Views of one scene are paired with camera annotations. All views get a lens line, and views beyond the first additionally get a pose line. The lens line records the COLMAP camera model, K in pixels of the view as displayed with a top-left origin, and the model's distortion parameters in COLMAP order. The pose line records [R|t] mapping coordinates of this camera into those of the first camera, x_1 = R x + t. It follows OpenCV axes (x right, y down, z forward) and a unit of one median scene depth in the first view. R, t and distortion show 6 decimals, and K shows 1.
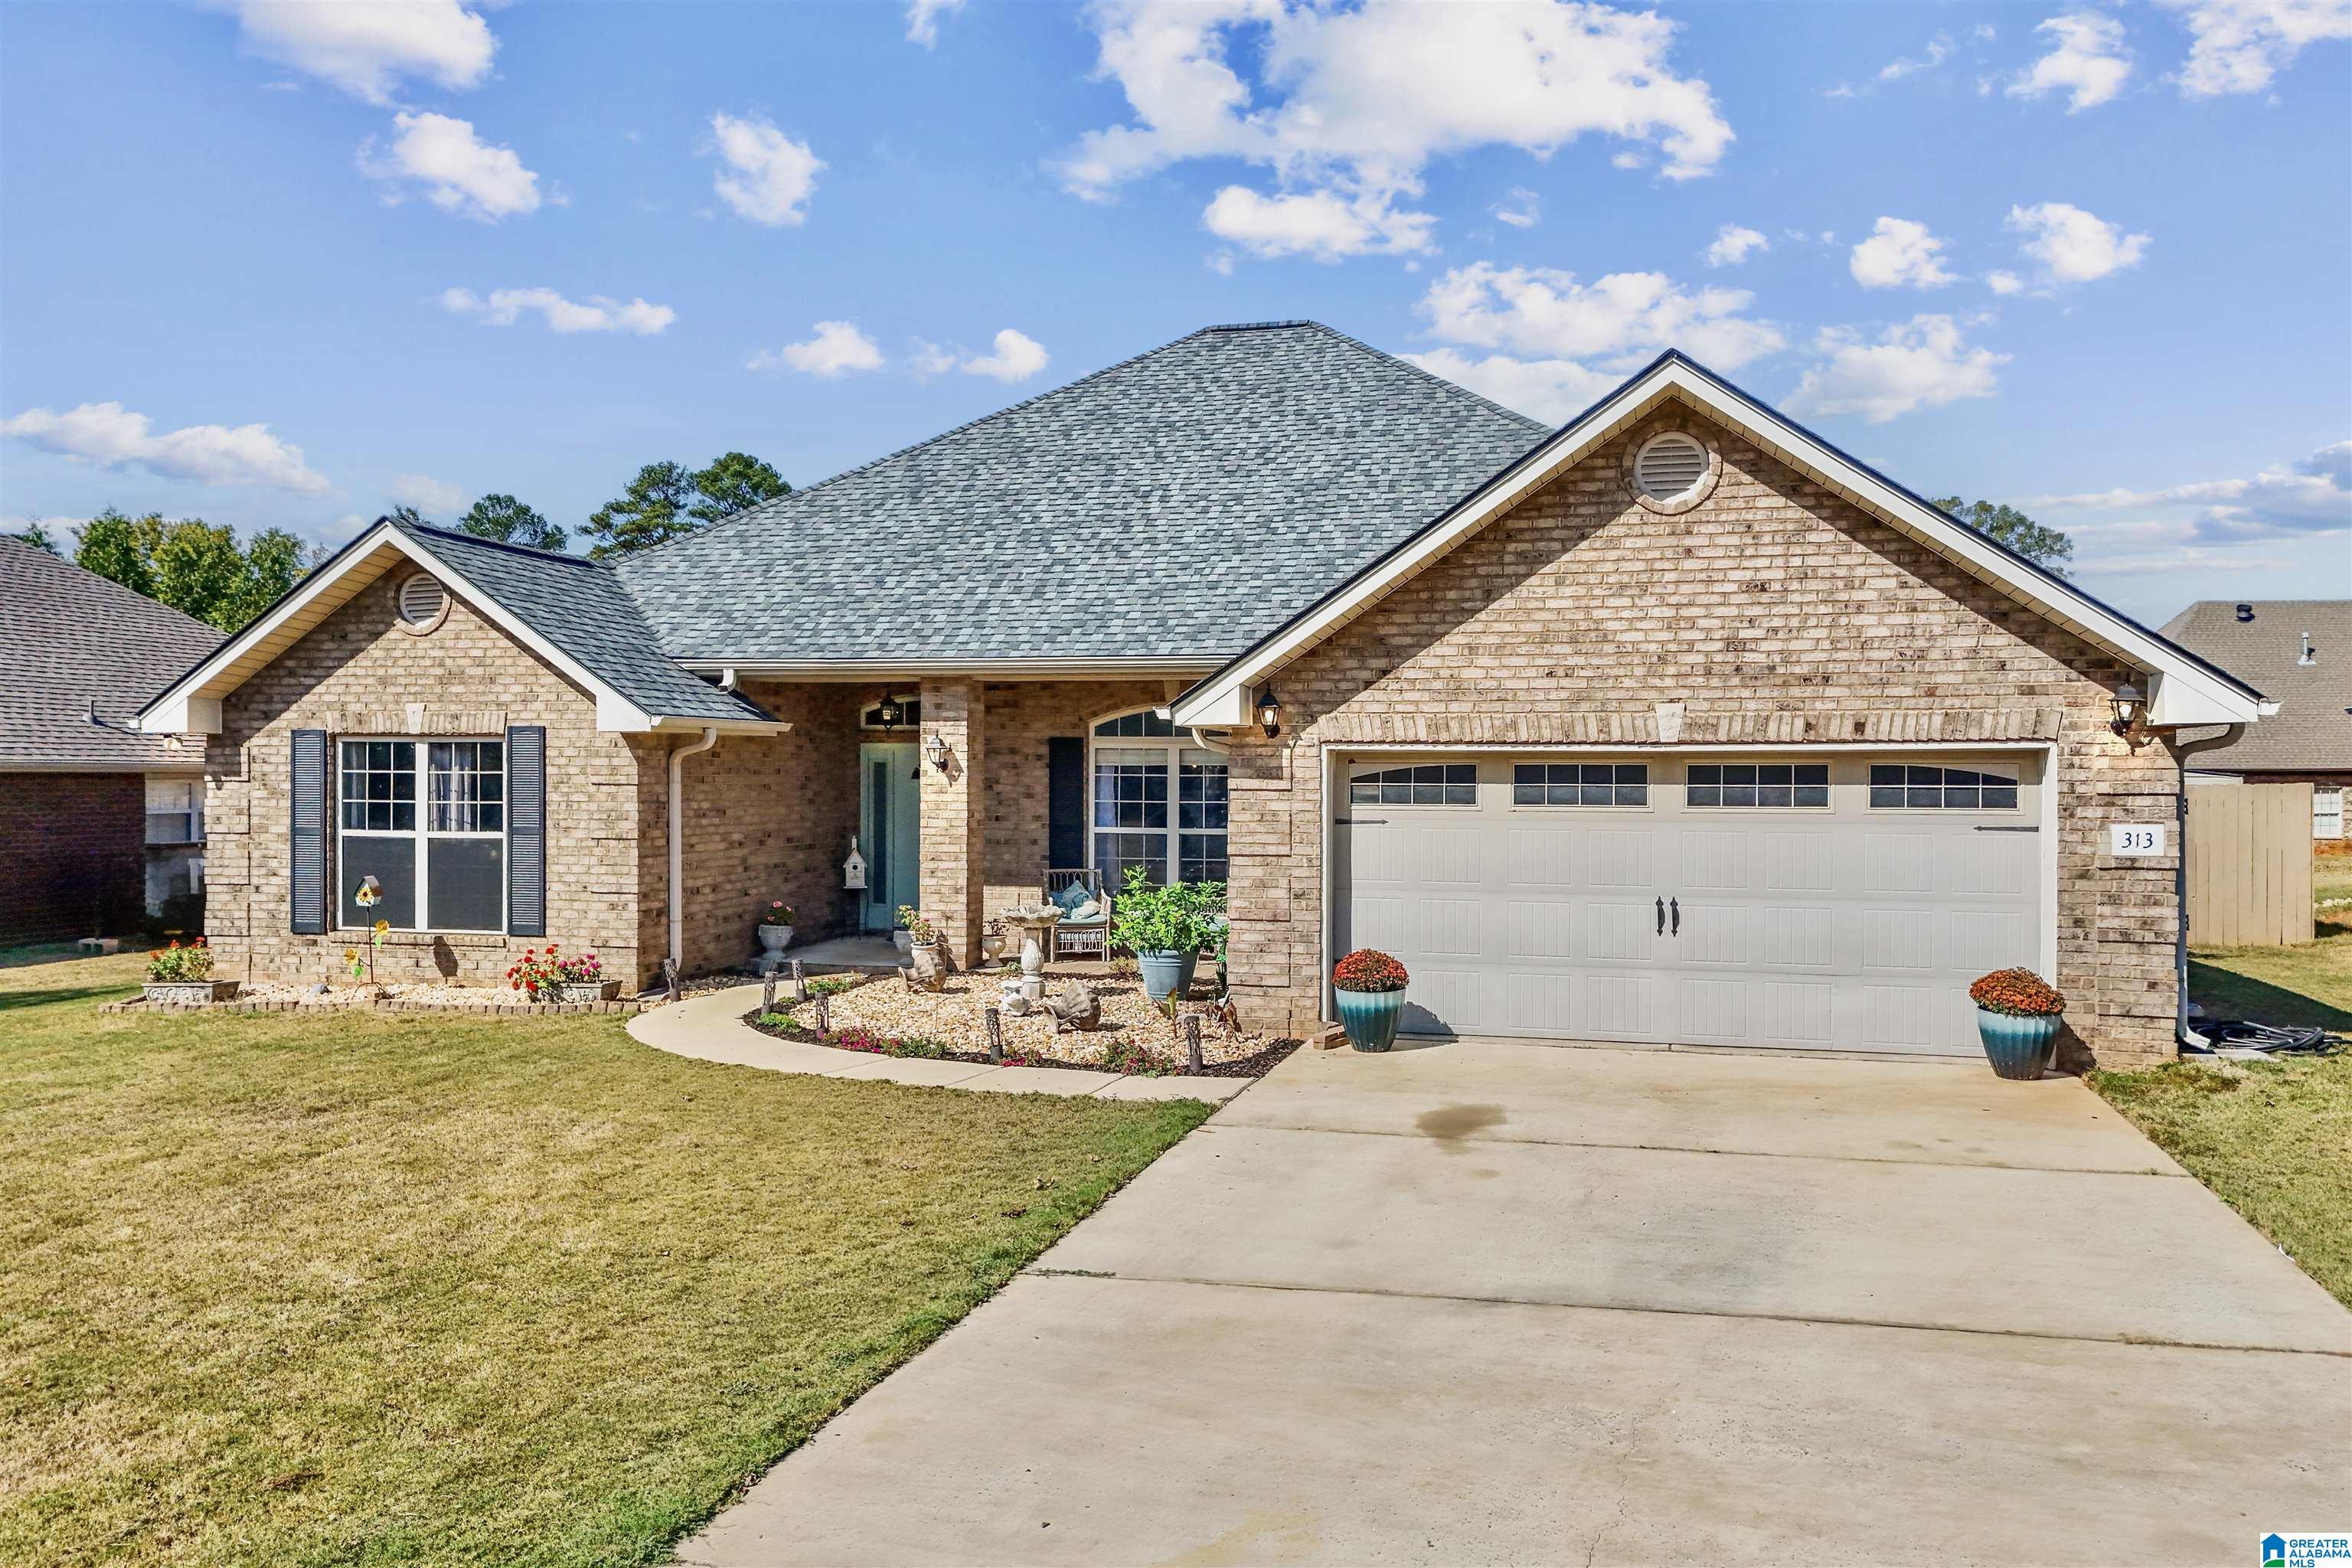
lens RADIAL K [[1801.3, 0, 1177.0], [0, 1801.3, 784.2], [0, 0, 1]] dist [0.011406, -0.023913]
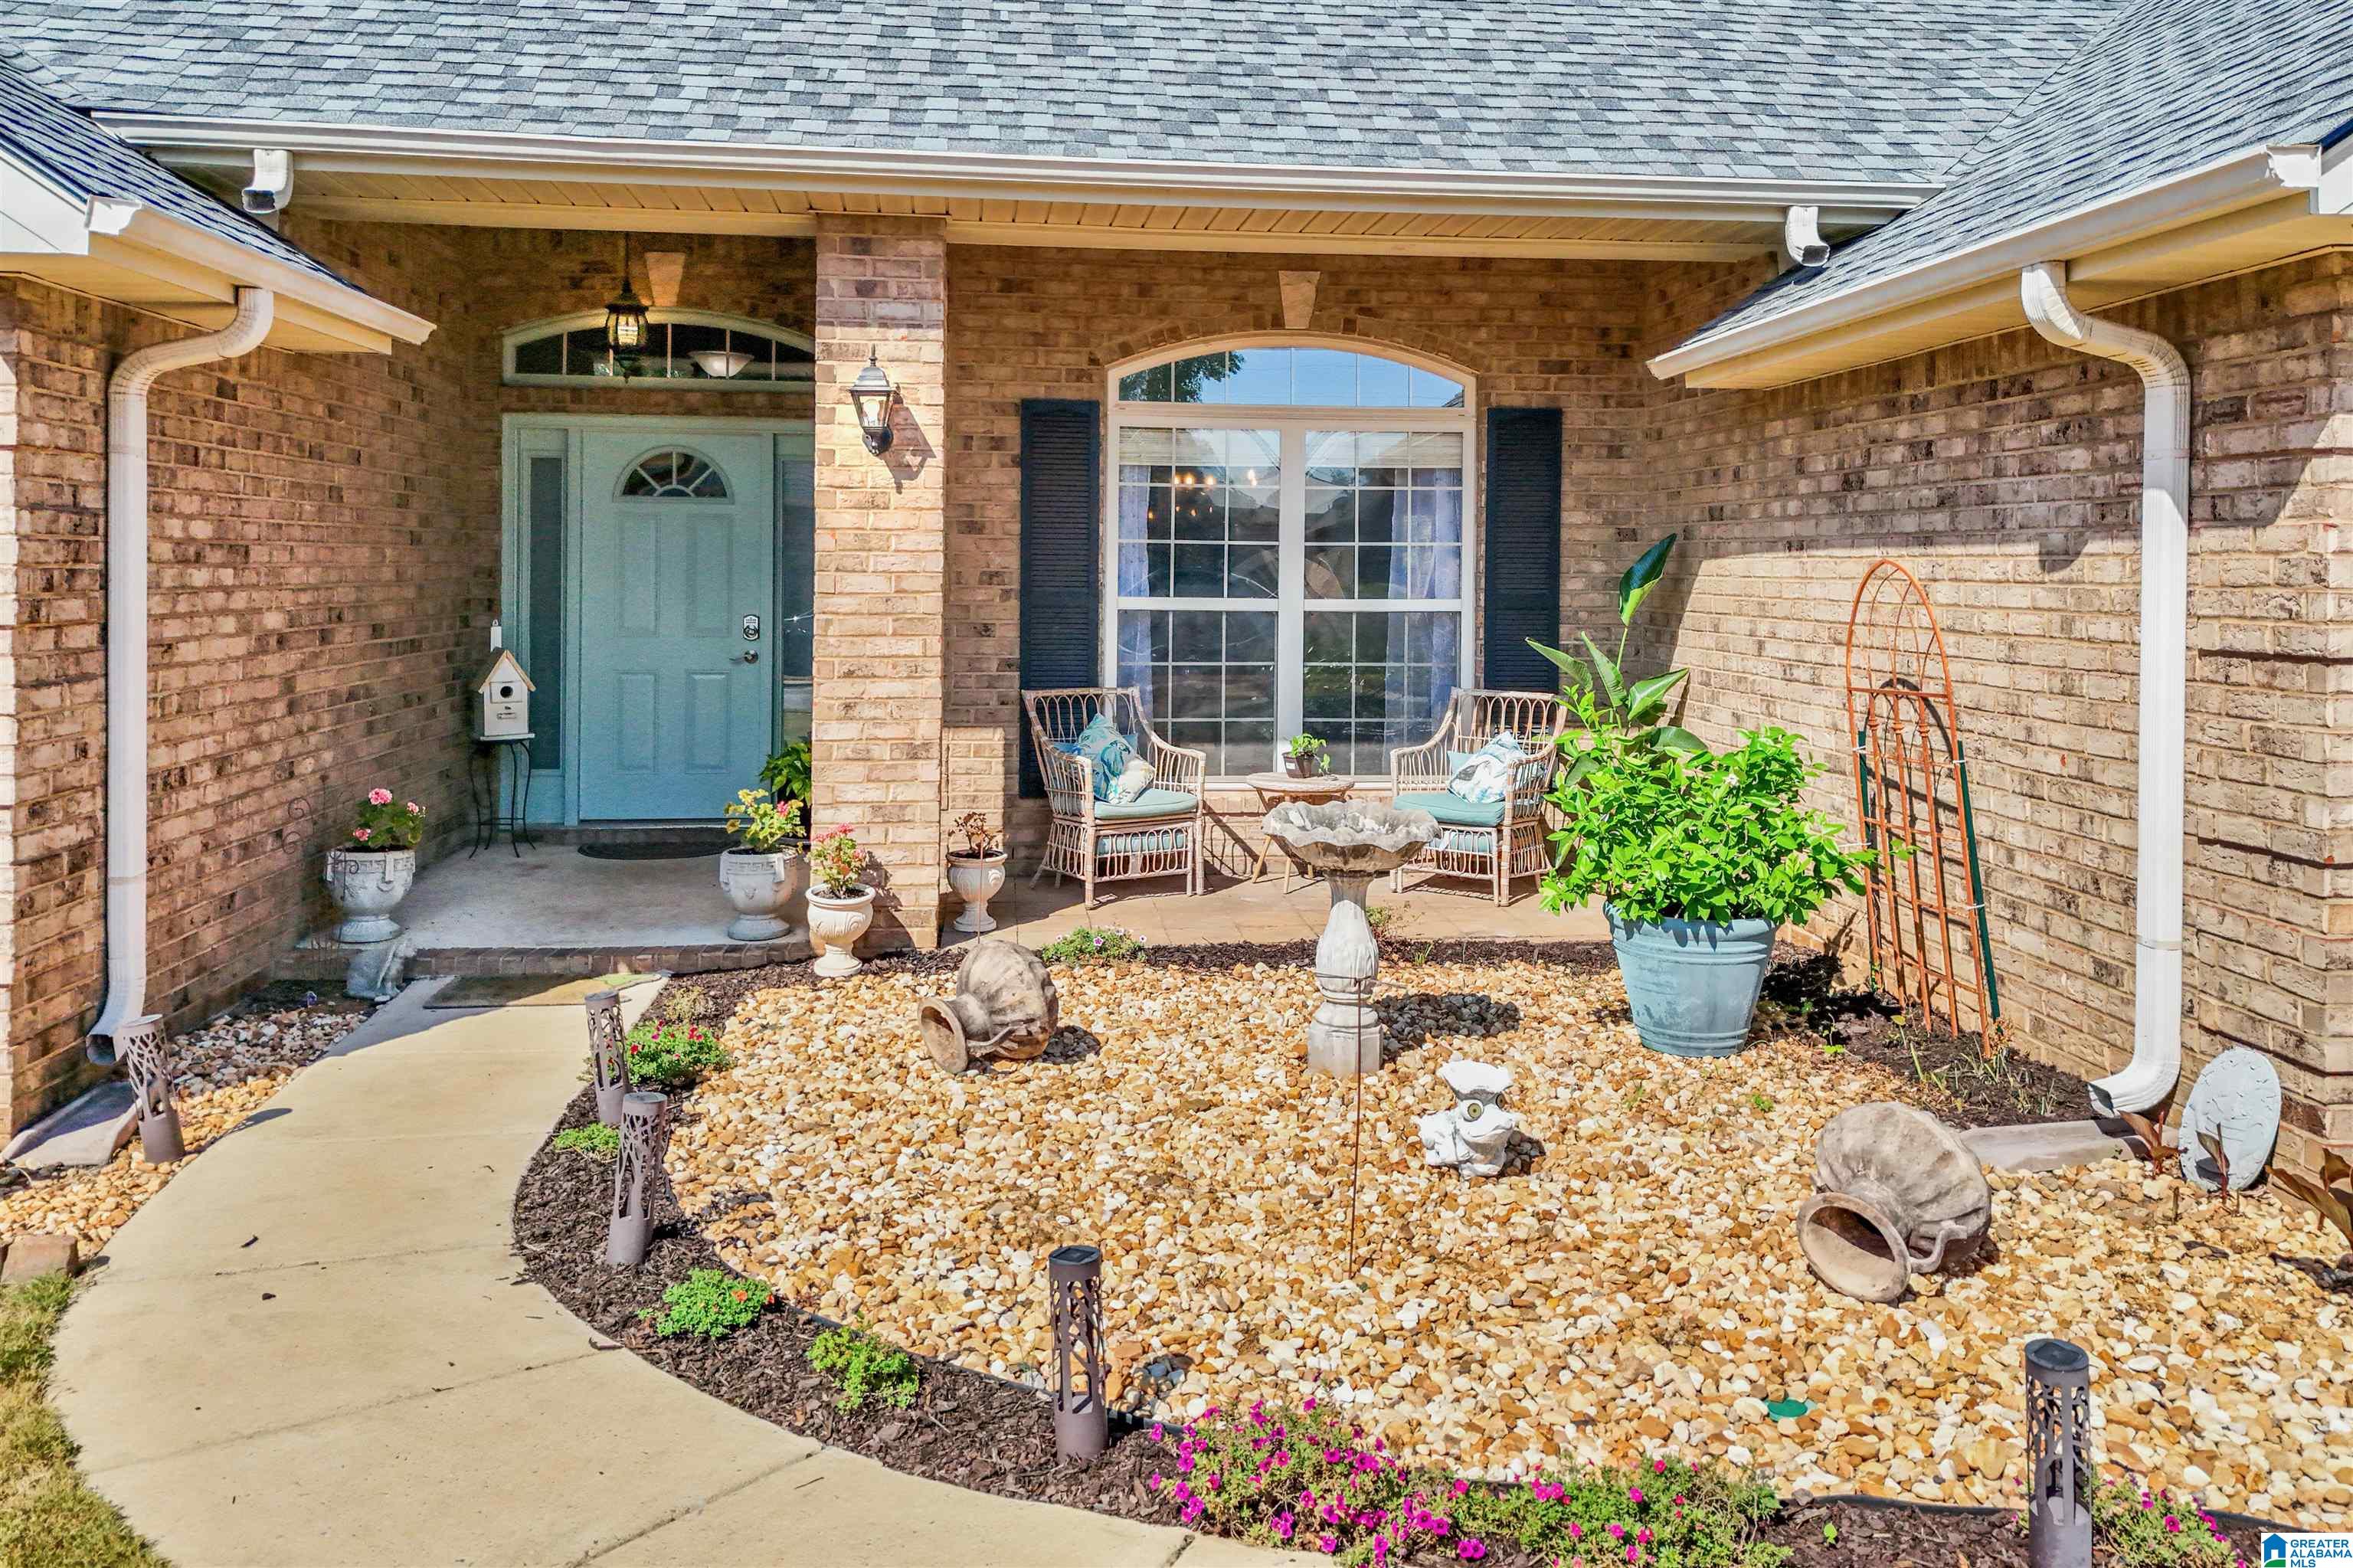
lens RADIAL K [[1802.2, 0, 1199.1], [0, 1802.2, 588.7], [0, 0, 1]] dist [0.011406, -0.023913]
pose [[0.926984, 0.001525, 0.375098, -0.208156], [-0.004503, 0.999965, 0.007063, 0.019107], [-0.375074, -0.008236, 0.926958, 0.588194]]
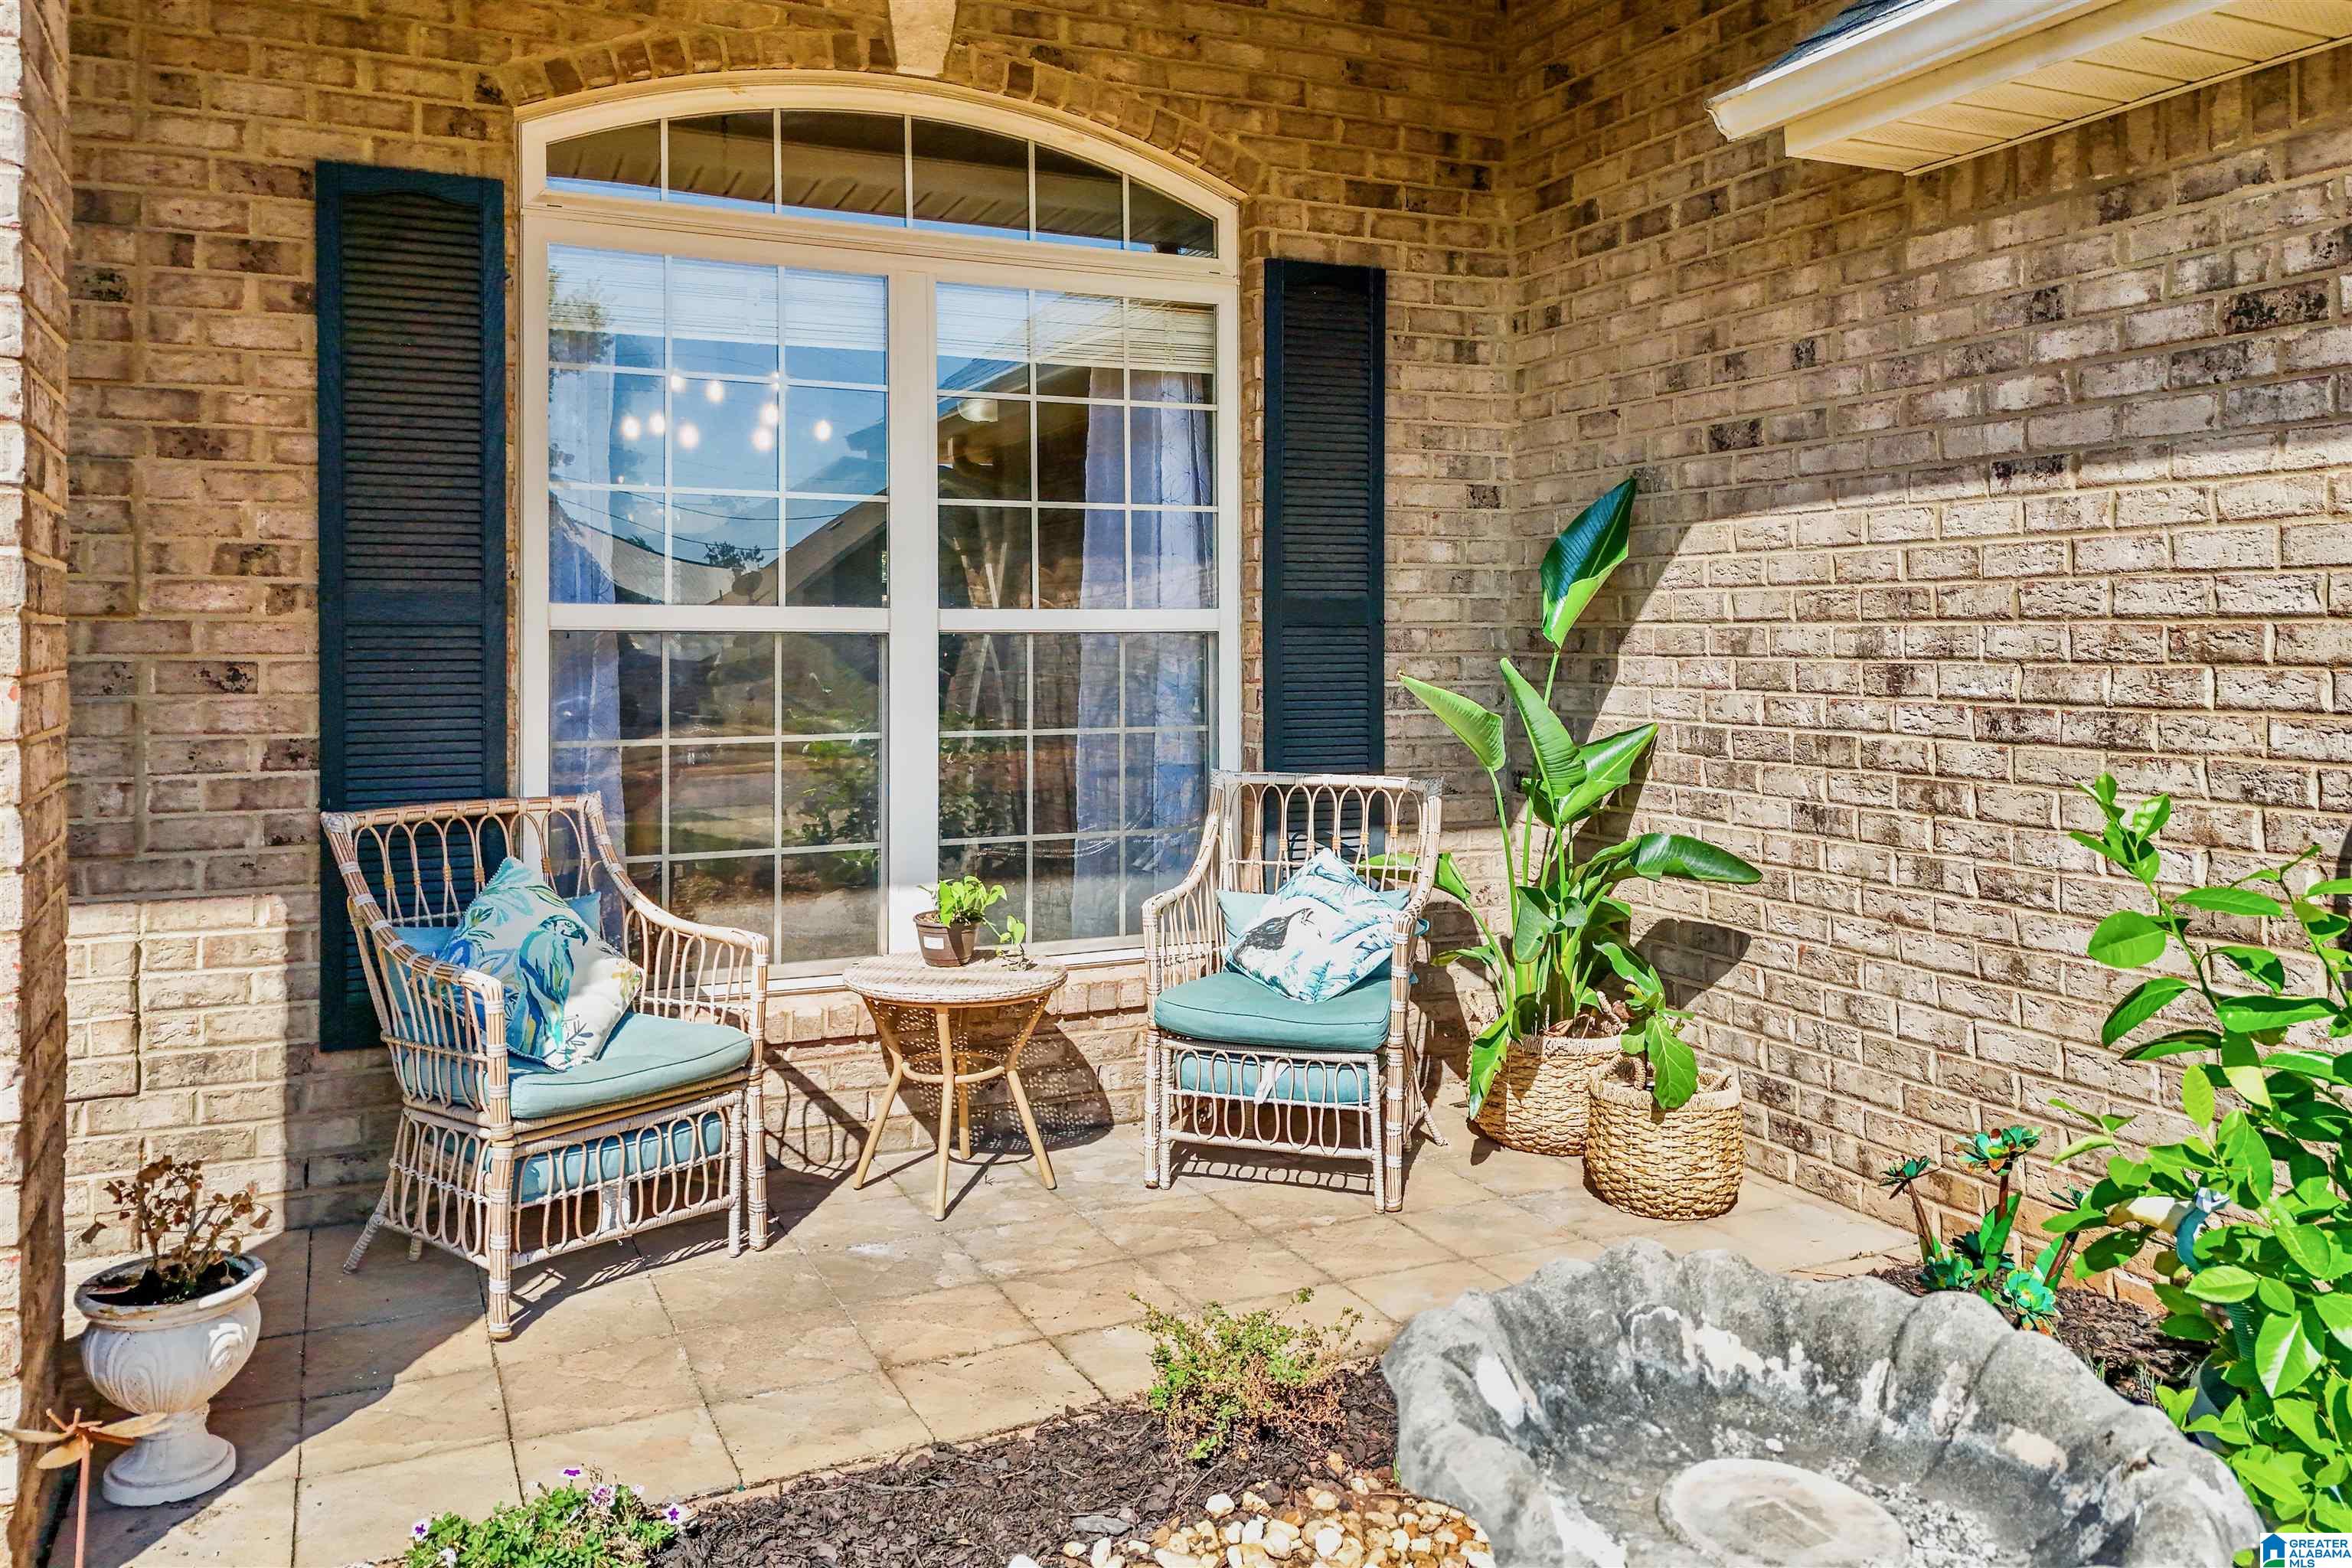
lens RADIAL K [[1801.3, 0, 1224.8], [0, 1801.3, 651.4], [0, 0, 1]] dist [0.011406, -0.023913]
pose [[0.748536, -0.008343, 0.663042, -0.135036], [0.006552, 0.999965, 0.005185, 0.030130], [-0.663062, 0.000463, 0.748564, 0.815242]]
